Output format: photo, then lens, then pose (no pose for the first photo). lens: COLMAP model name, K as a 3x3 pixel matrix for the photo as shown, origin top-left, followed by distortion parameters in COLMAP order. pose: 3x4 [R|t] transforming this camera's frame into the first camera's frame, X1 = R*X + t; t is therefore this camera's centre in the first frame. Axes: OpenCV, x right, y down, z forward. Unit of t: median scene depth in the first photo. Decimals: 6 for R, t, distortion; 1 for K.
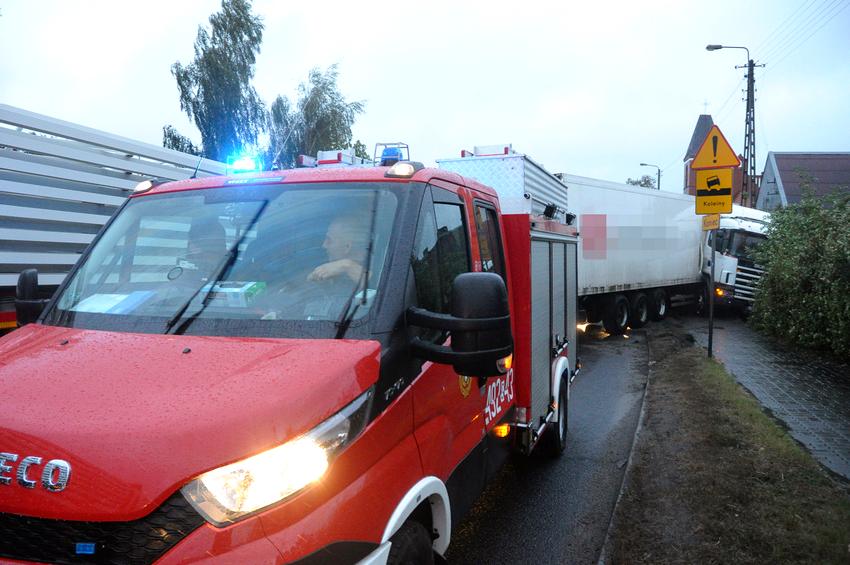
lens RADIAL K [[693.5, 0, 425.6], [0, 693.5, 286.1], [0, 0, 1]] dist [-0.044702, -0.001748]
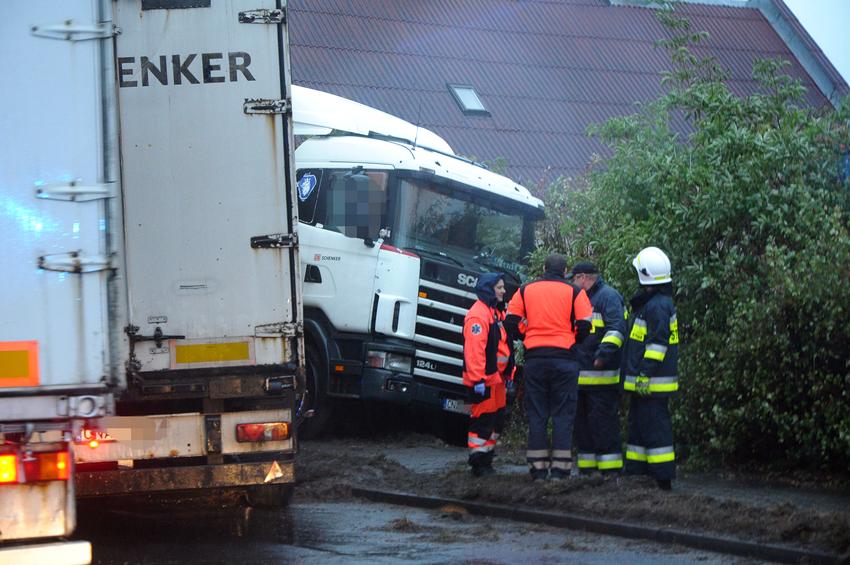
lens RADIAL K [[2335.9, 0, 424.5], [0, 2335.9, 288.9], [0, 0, 1]] dist [0.527174, 0.000000]
pose [[0.695965, -0.008589, 0.718025, -0.363998], [0.032770, 0.999267, -0.019810, -0.002277], [-0.717328, 0.037317, 0.695736, 0.204488]]
